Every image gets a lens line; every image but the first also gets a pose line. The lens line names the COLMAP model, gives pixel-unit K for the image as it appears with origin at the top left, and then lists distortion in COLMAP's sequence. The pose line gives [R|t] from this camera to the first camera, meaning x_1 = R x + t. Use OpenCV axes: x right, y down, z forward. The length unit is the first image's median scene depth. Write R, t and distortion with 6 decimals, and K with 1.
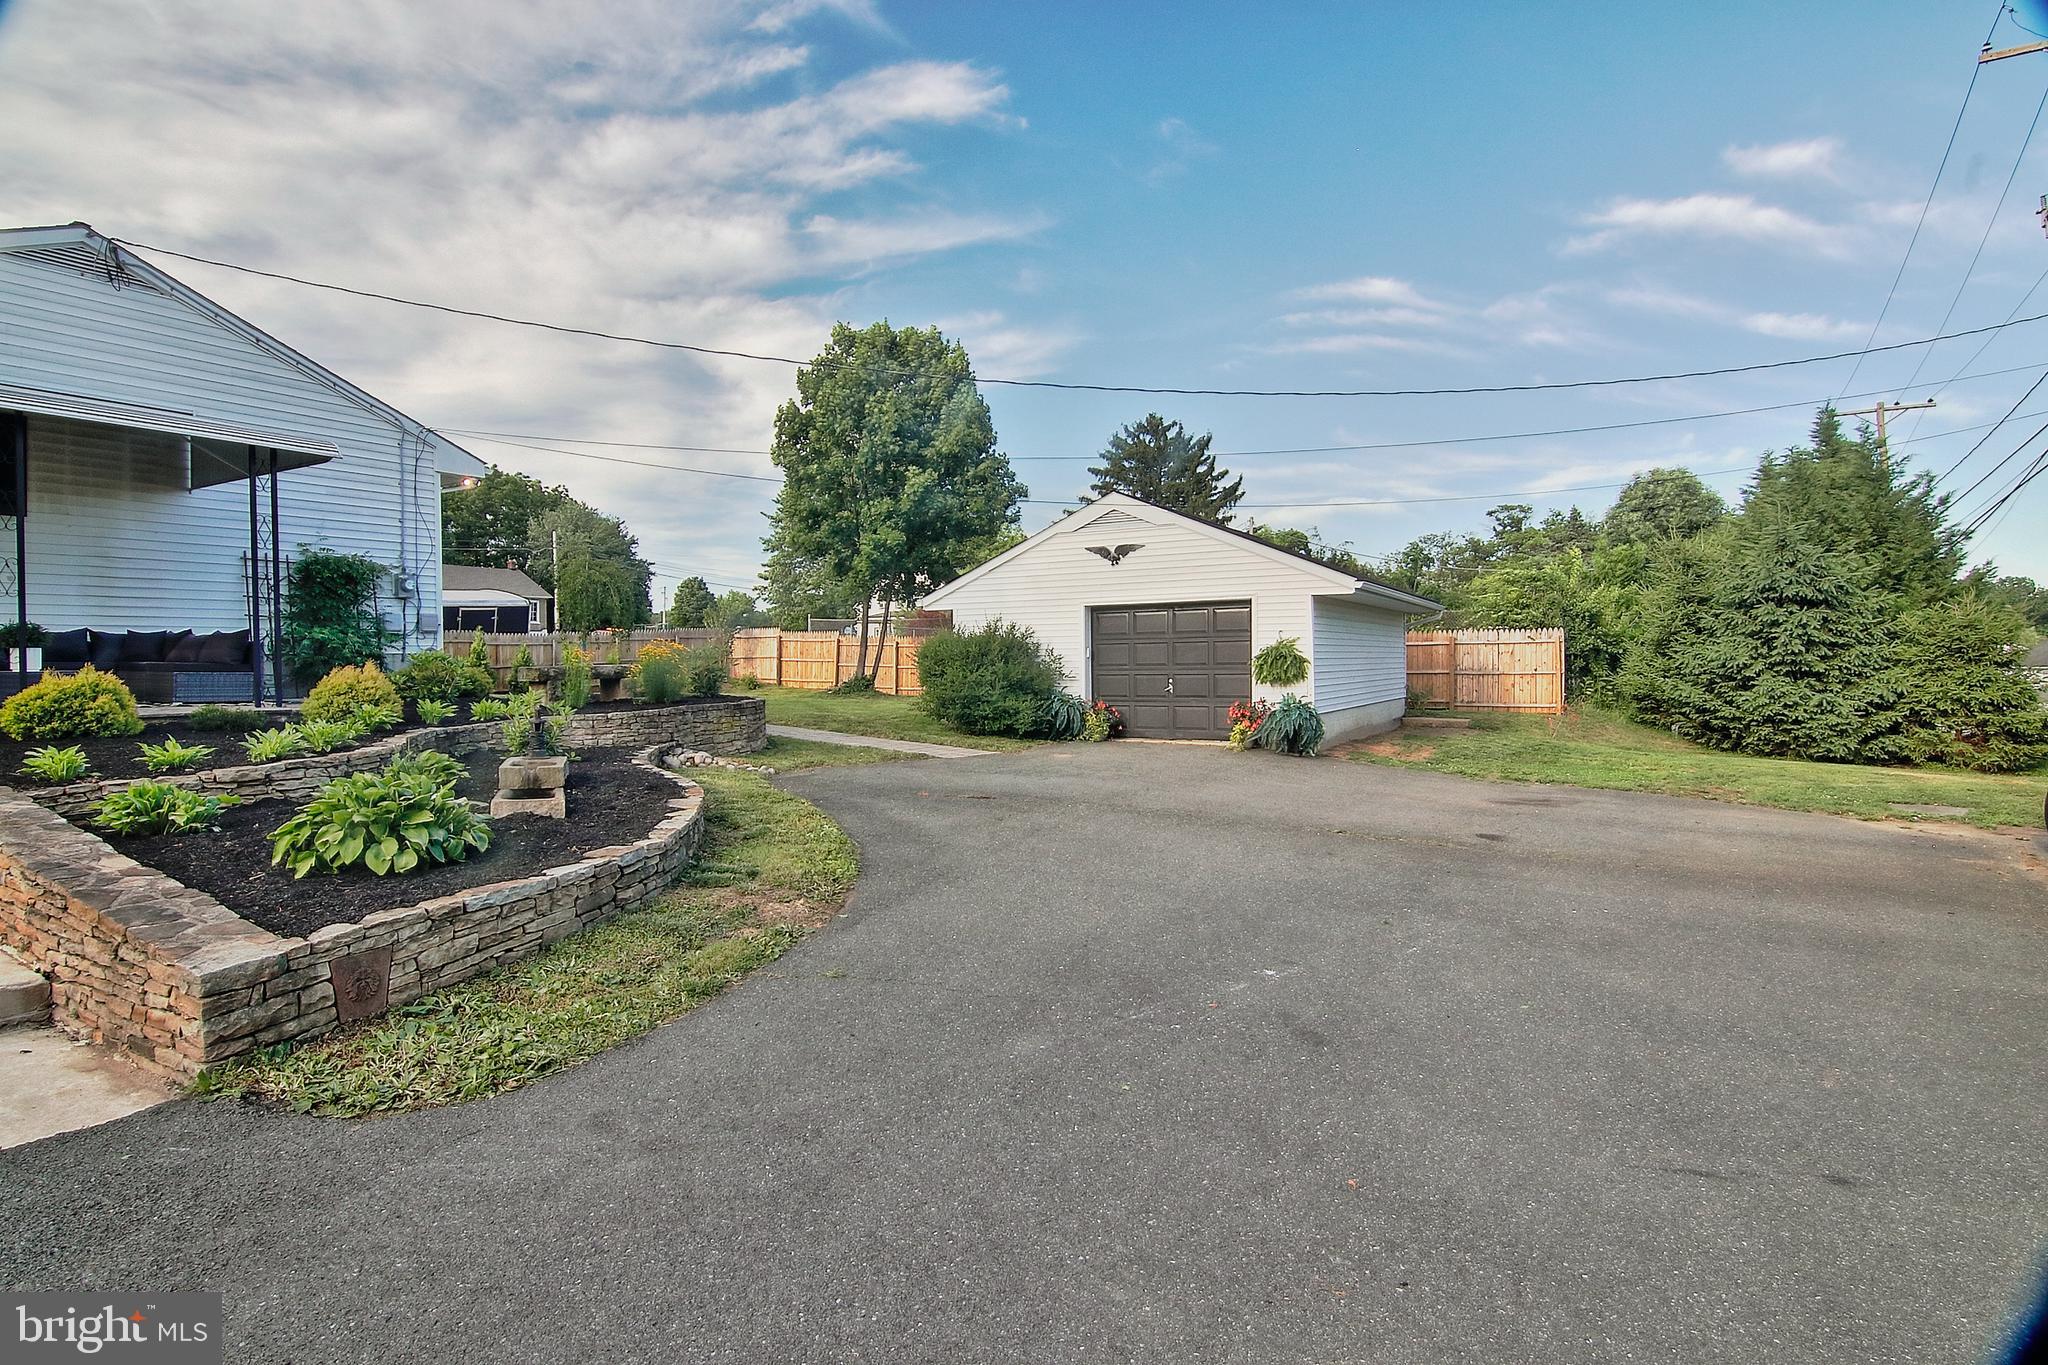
lens RADIAL K [[1032.8, 0, 1023.8], [0, 1032.8, 669.1], [0, 0, 1]] dist [-0.004438, -0.011660]
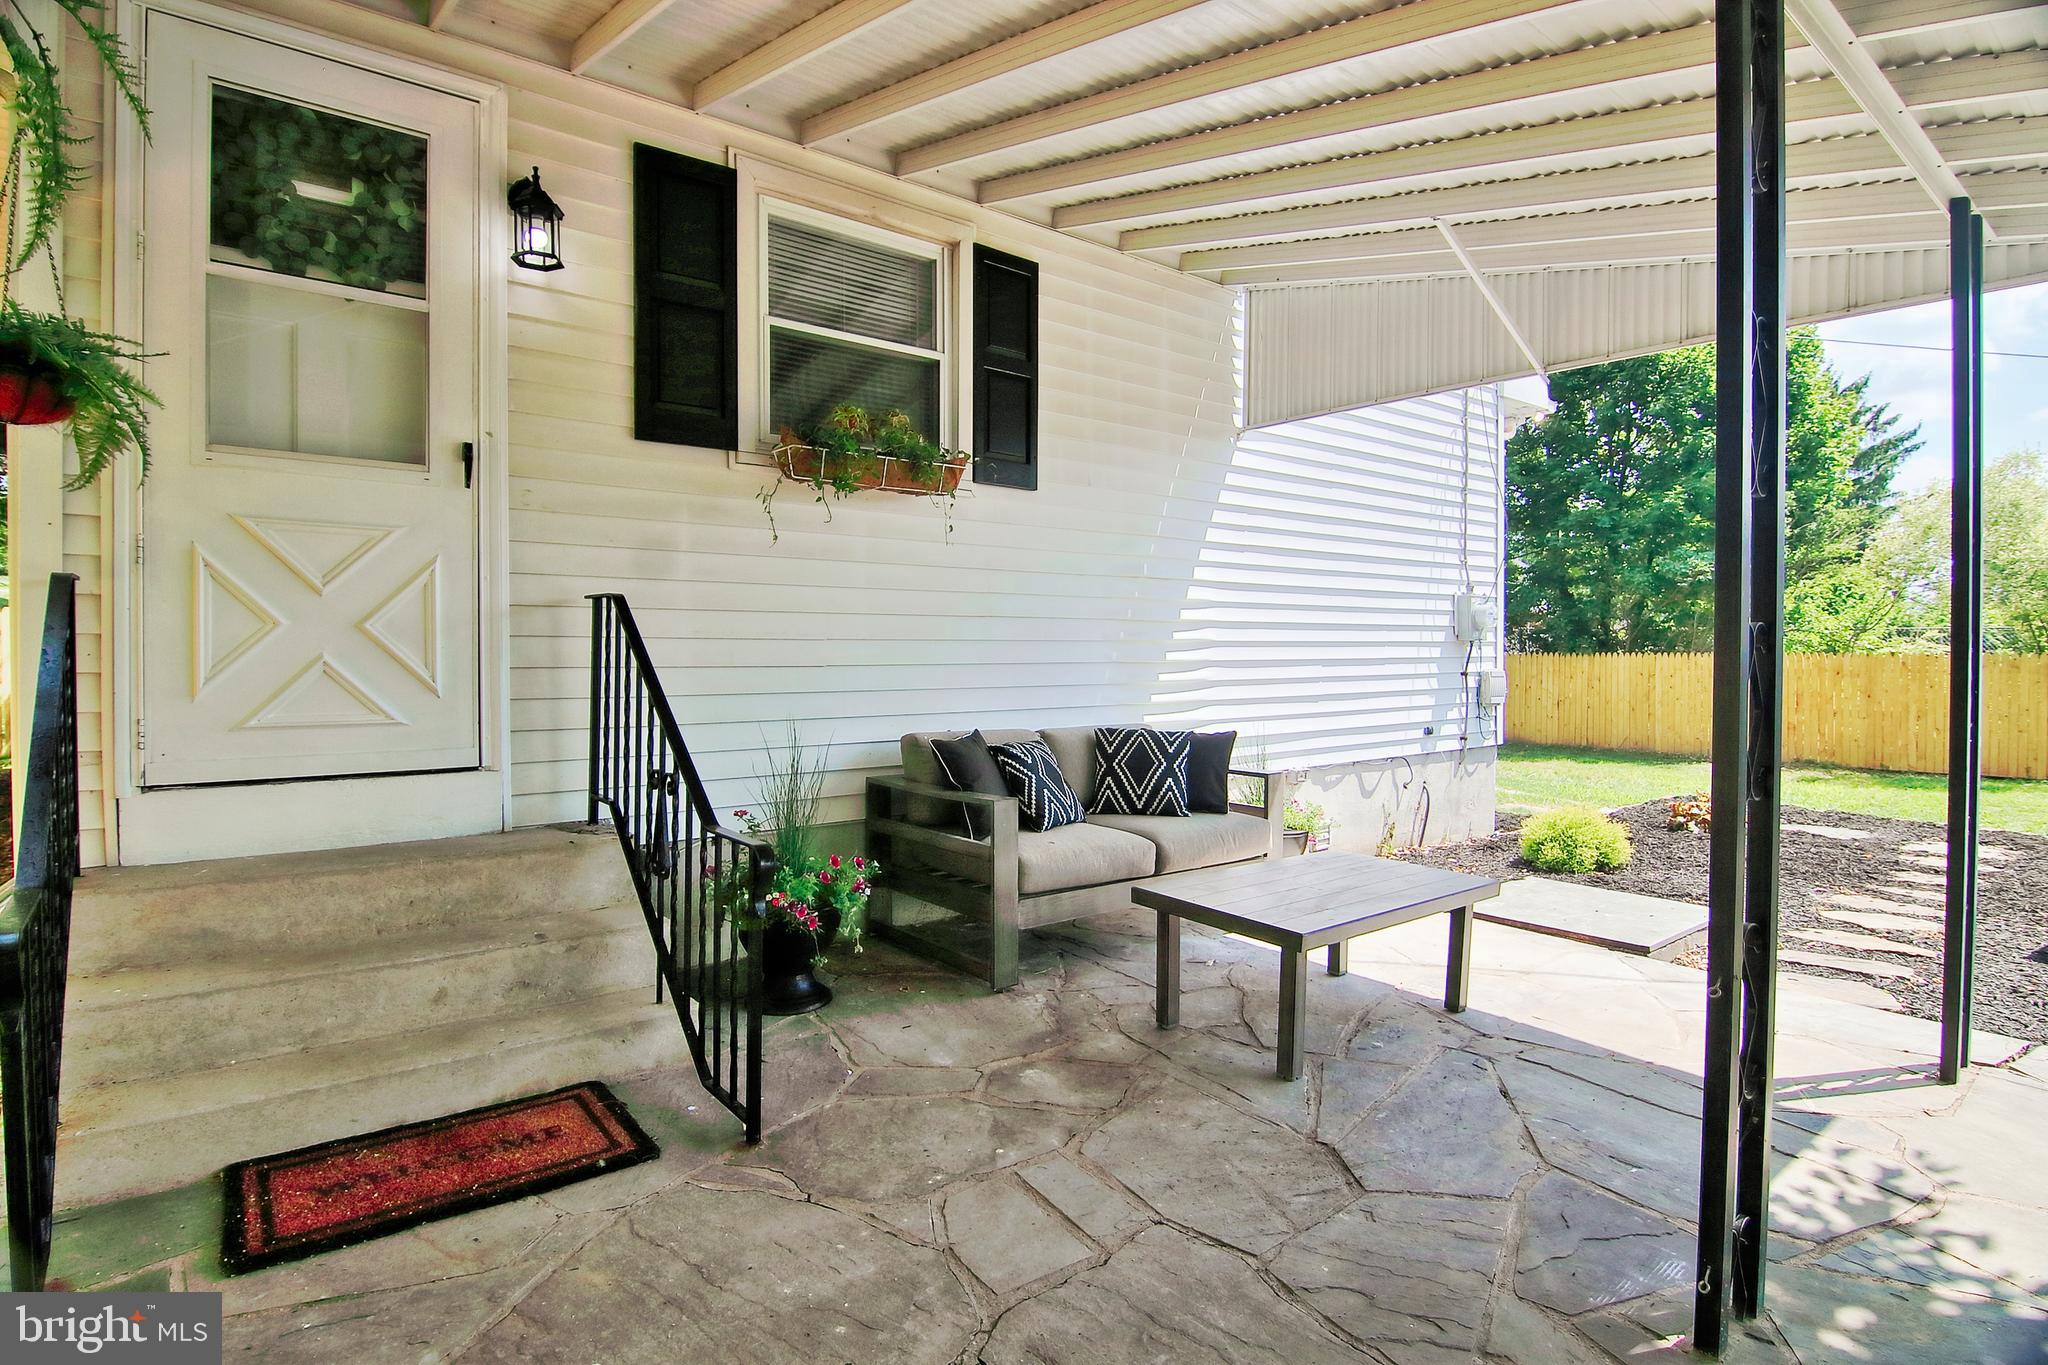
lens RADIAL K [[1032.8, 0, 1023.3], [0, 1032.8, 667.1], [0, 0, 1]] dist [-0.004438, -0.011660]
pose [[0.939339, 0.021220, -0.342333, -0.530733], [-0.017177, 0.999742, 0.014840, -0.050375], [0.342560, -0.008060, 0.939461, 0.366229]]
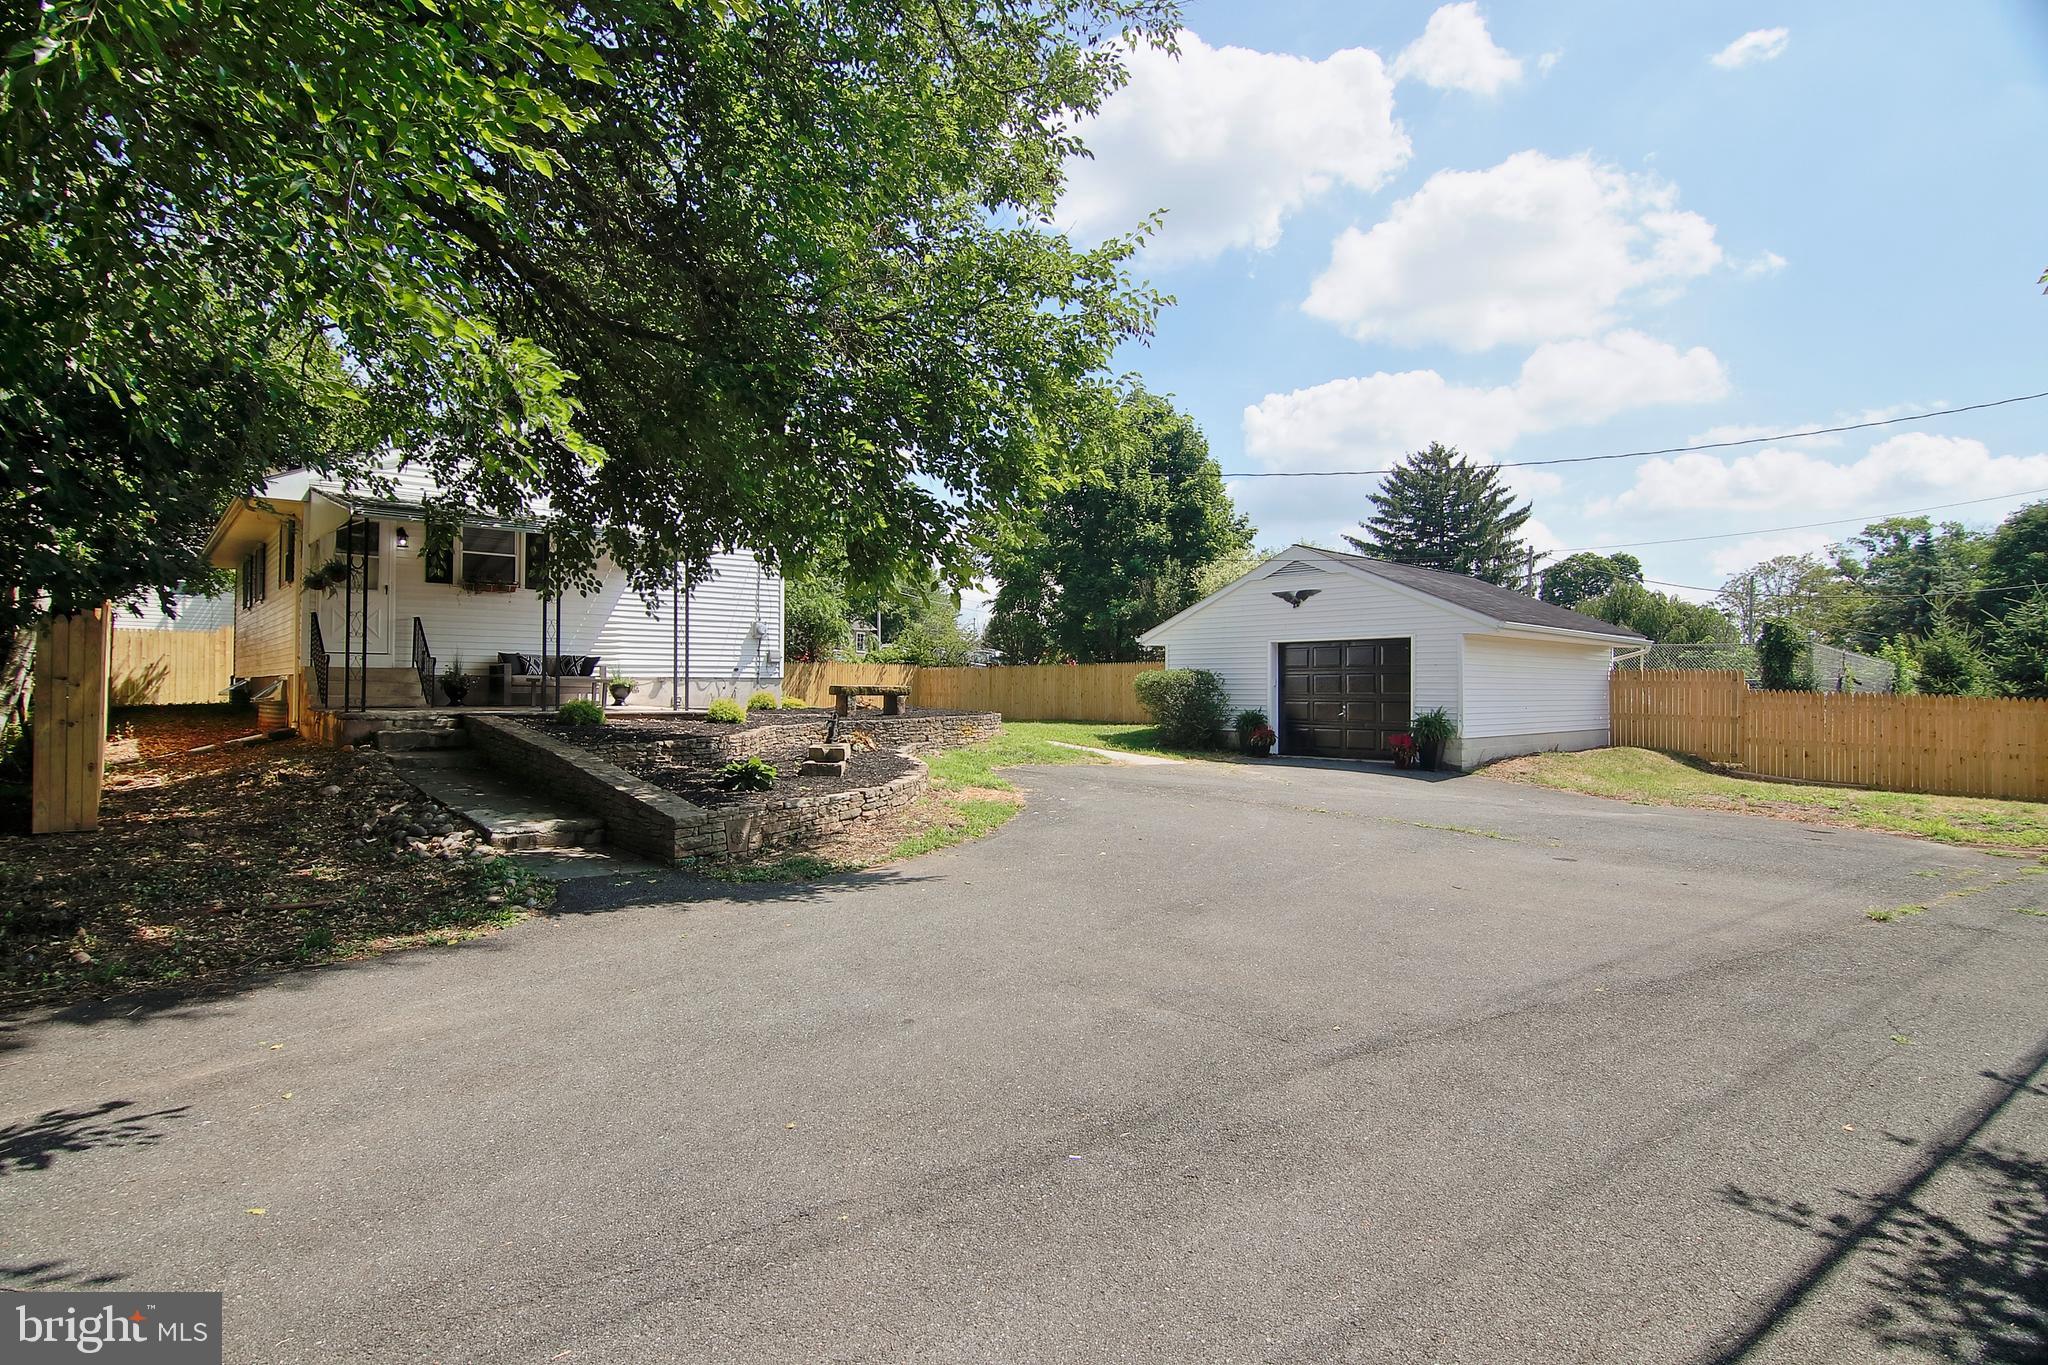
lens RADIAL K [[1032.8, 0, 1026.5], [0, 1032.8, 675.5], [0, 0, 1]] dist [-0.004438, -0.011660]
pose [[0.957488, 0.007727, -0.288370, 0.138208], [-0.014252, 0.999688, -0.020536, 0.005101], [0.288121, 0.023773, 0.957299, -0.219042]]
